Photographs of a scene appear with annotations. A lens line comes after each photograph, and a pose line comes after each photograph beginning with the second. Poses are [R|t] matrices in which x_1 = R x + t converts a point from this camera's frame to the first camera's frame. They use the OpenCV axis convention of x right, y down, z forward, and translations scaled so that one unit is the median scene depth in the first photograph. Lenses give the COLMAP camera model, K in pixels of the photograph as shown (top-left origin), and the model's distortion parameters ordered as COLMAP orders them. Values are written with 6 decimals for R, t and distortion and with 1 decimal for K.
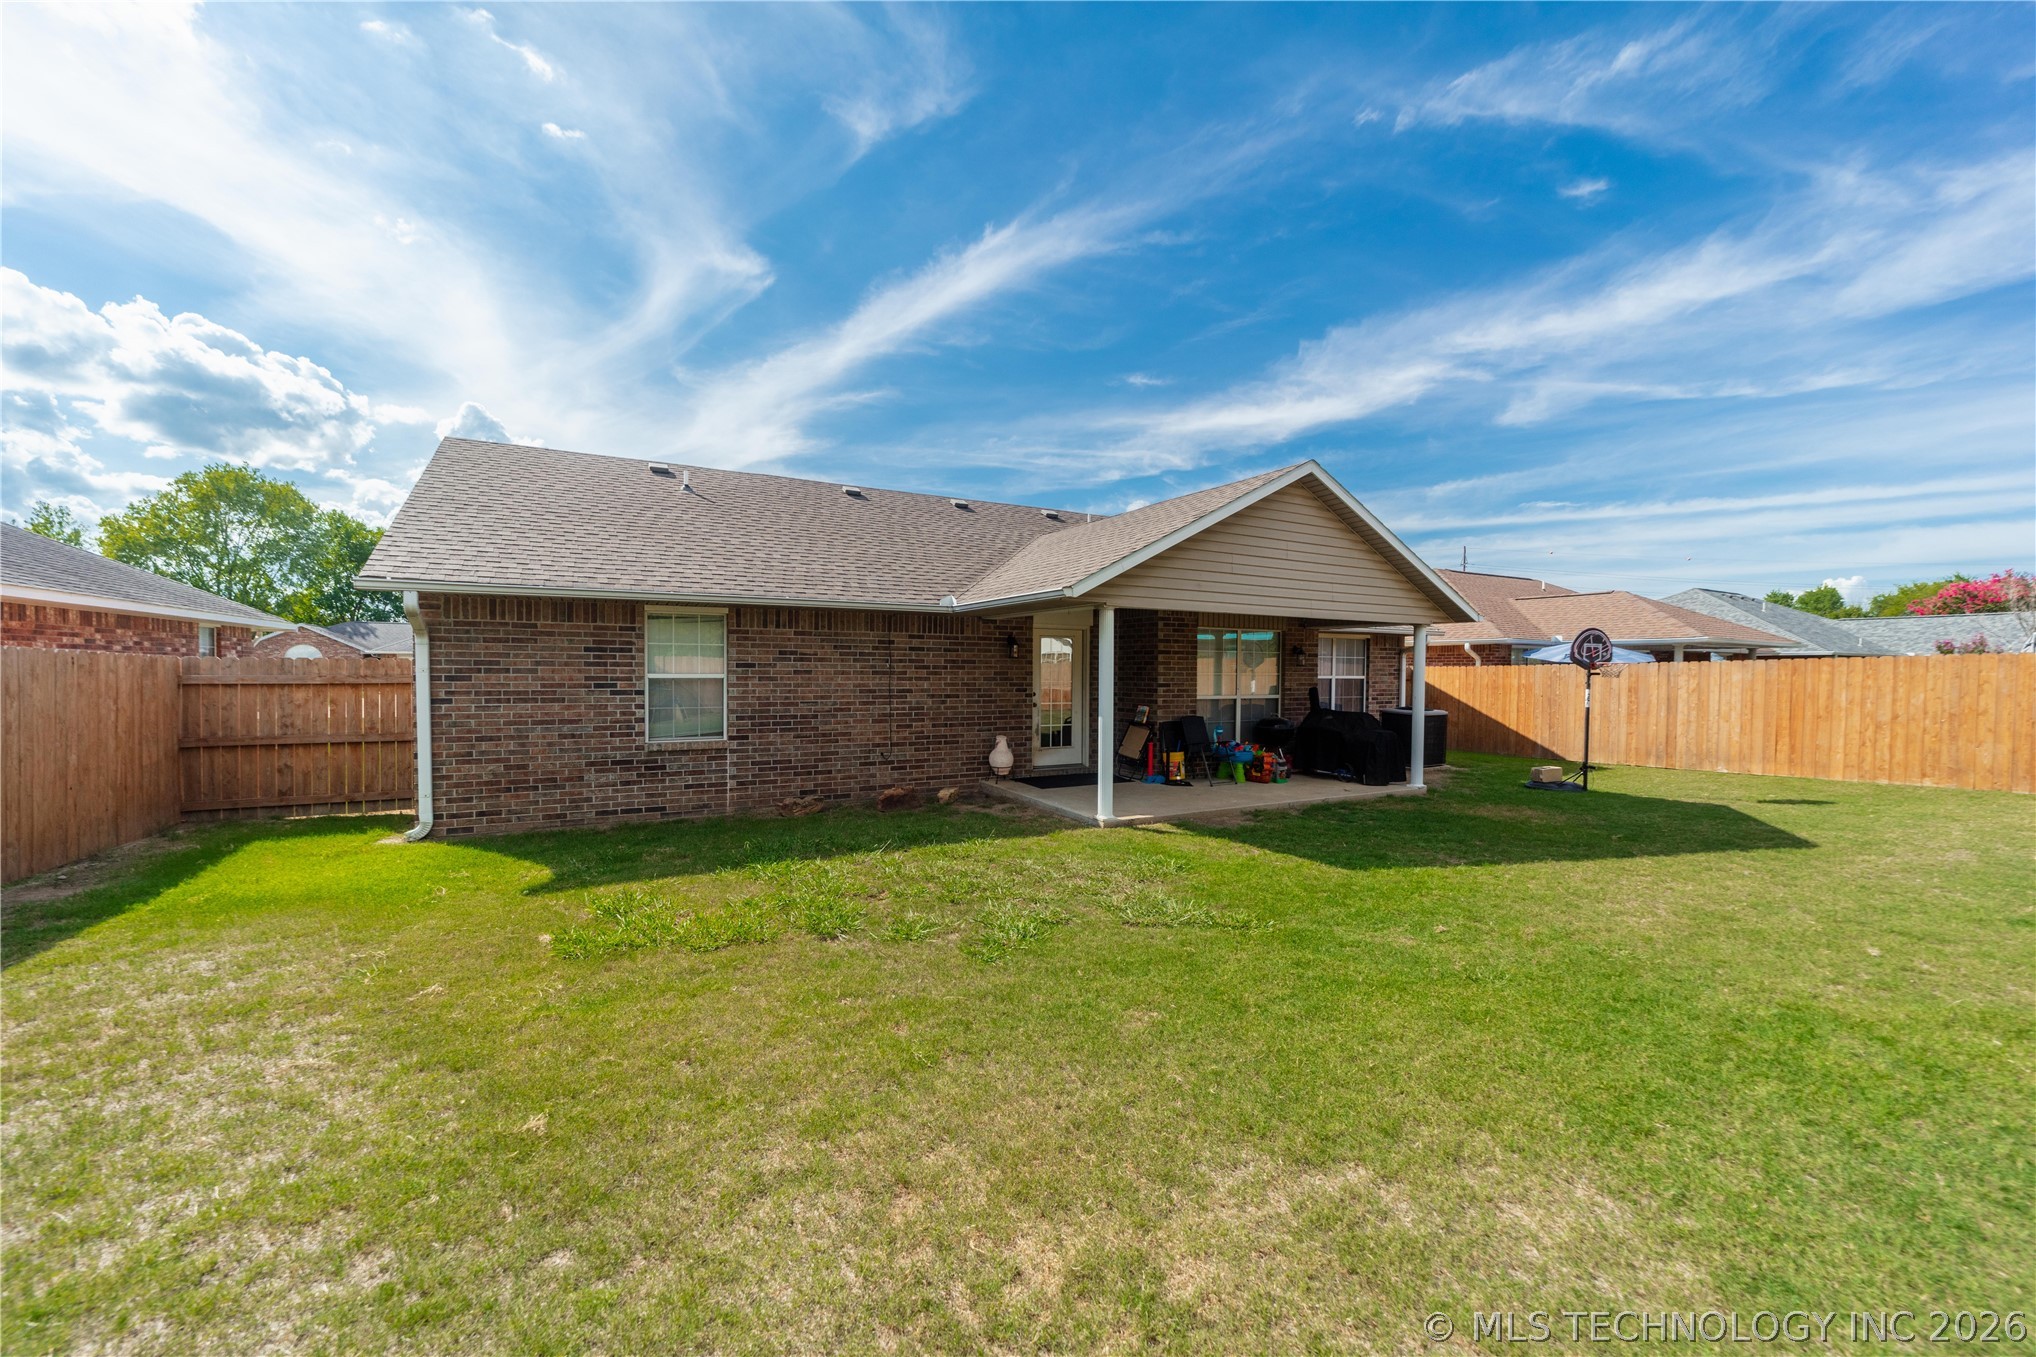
lens RADIAL K [[804.5, 0, 1023.5], [0, 804.5, 677.4], [0, 0, 1]] dist [0.006758, 0.000678]
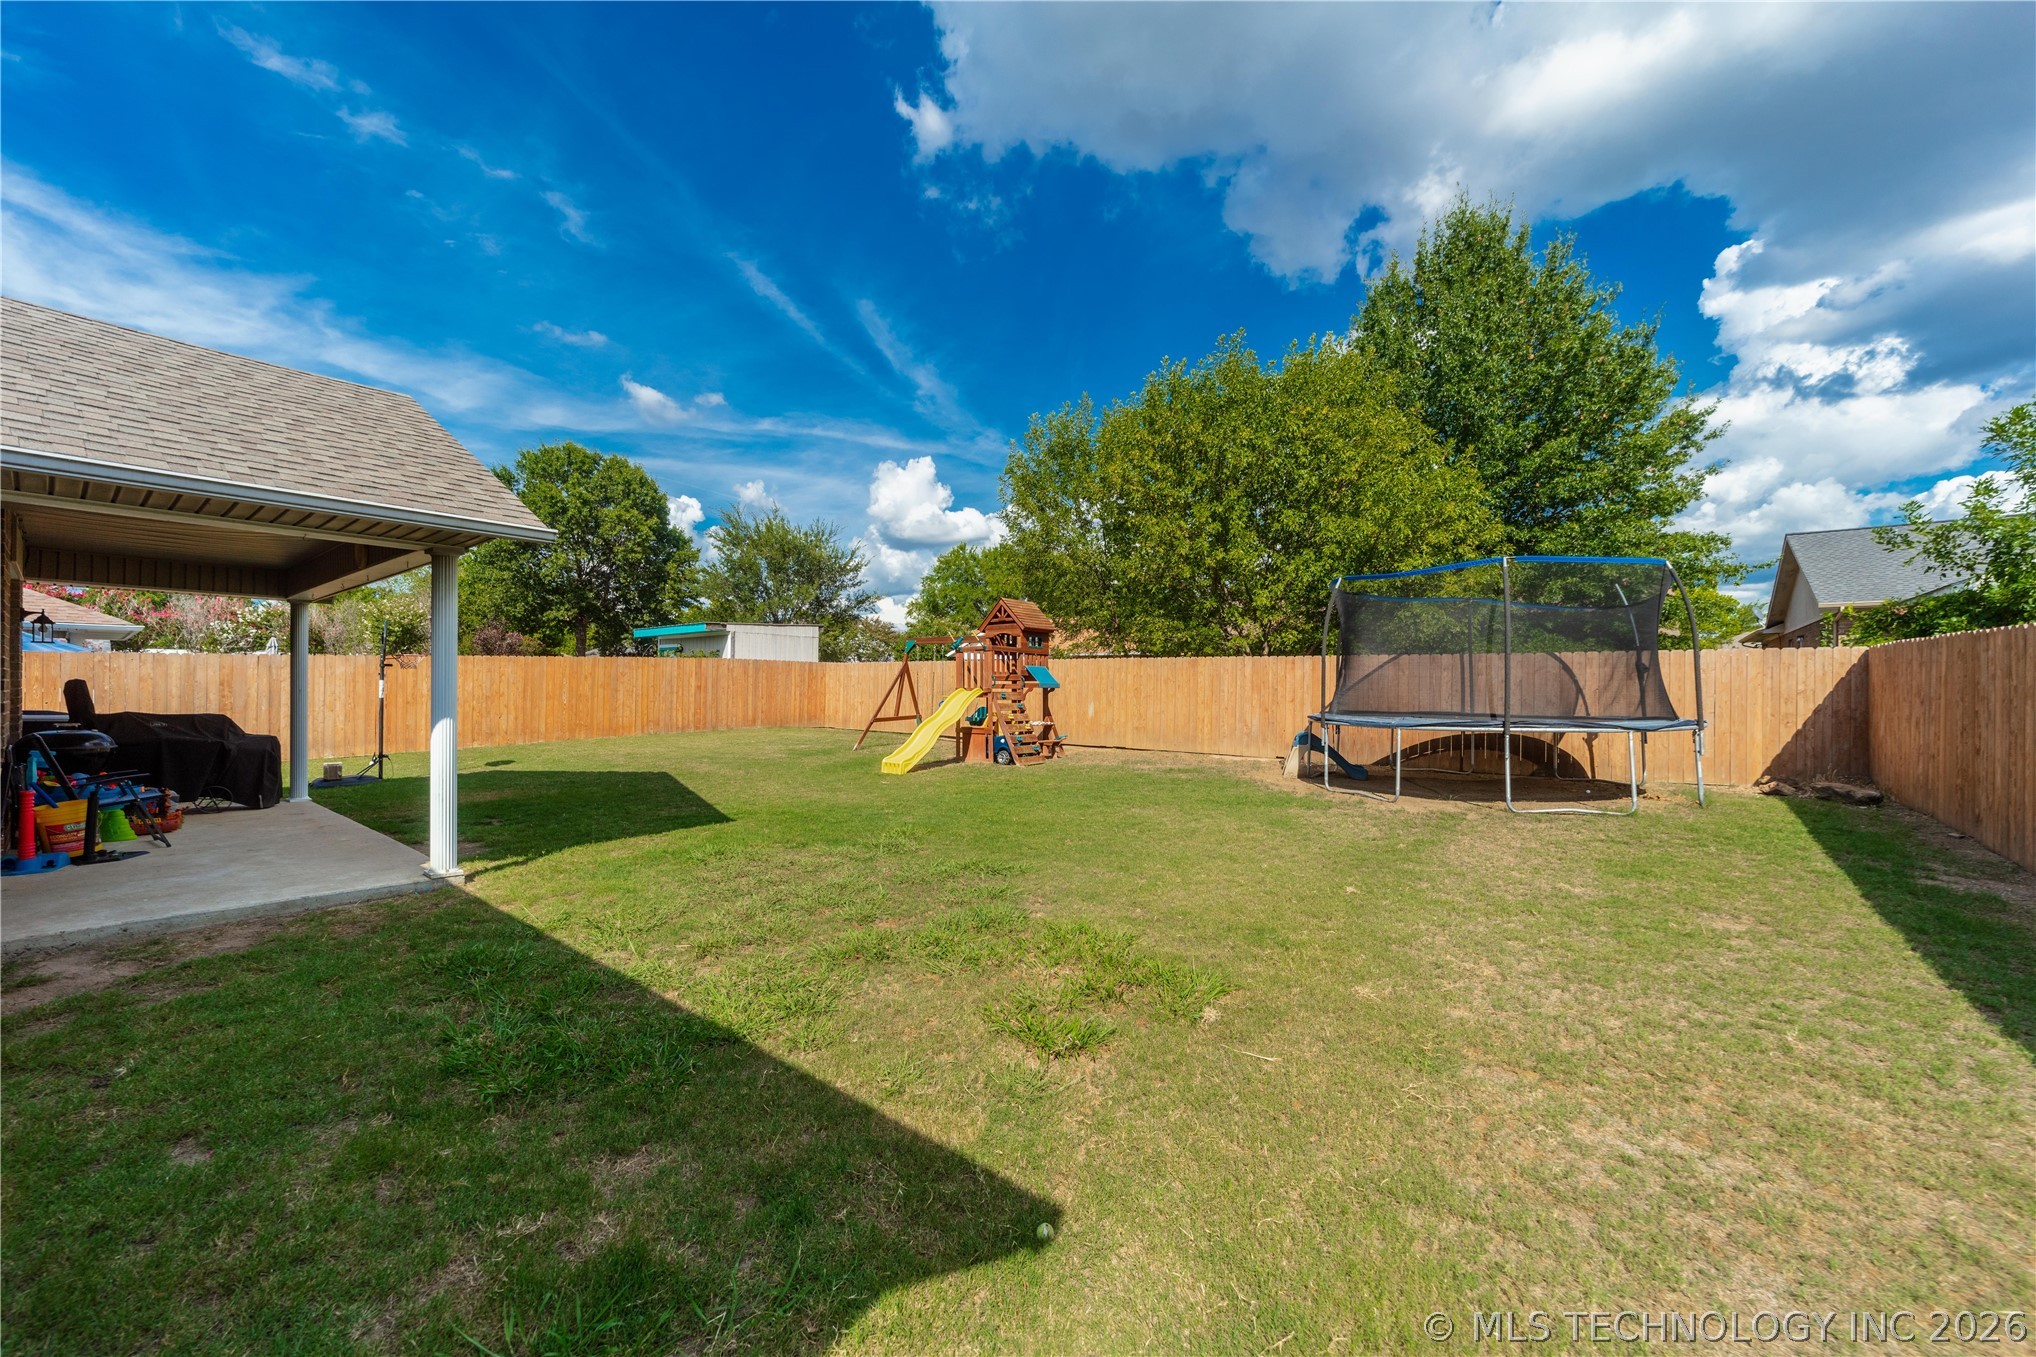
lens RADIAL K [[804.5, 0, 1017.5], [0, 804.5, 678.0], [0, 0, 1]] dist [0.006758, 0.000678]
pose [[-0.386147, -0.000630, 0.922437, -0.515641], [-0.001856, 0.999998, -0.000094, 0.009373], [-0.922435, -0.001748, -0.386148, 0.611342]]
